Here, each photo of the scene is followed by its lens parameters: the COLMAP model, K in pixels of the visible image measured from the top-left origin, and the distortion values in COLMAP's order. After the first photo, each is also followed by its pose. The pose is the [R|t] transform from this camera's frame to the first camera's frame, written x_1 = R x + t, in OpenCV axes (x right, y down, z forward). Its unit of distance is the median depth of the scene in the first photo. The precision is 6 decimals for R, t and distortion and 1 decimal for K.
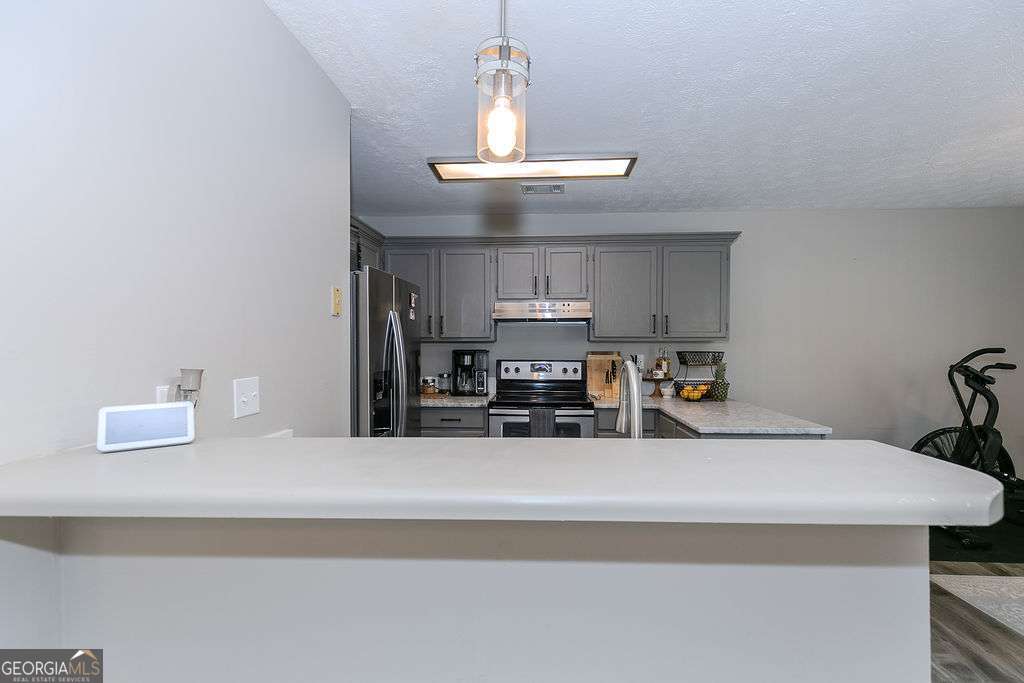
lens RADIAL K [[472.5, 0, 512.0], [0, 472.5, 341.5], [0, 0, 1]] dist [0.000874, 0.000642]
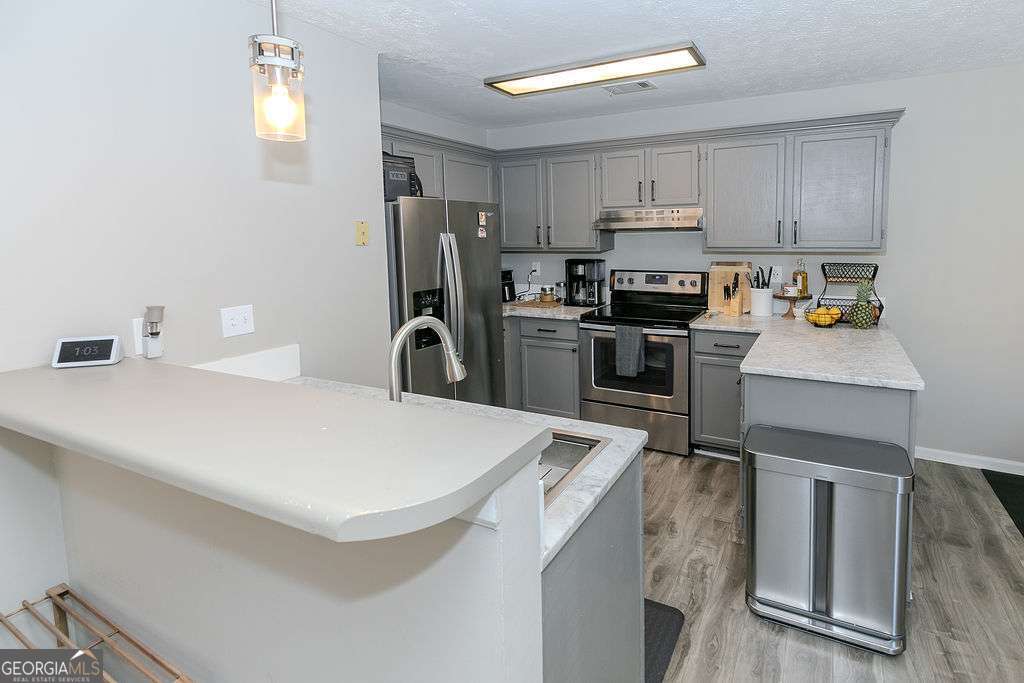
lens RADIAL K [[499.9, 0, 561.4], [0, 499.9, 270.3], [0, 0, 1]] dist [-0.000743, -0.000163]
pose [[0.918238, 0.017920, -0.395623, 0.287063], [0.014028, 0.996877, 0.077713, -0.041900], [0.395780, -0.076909, 0.915119, 0.034049]]
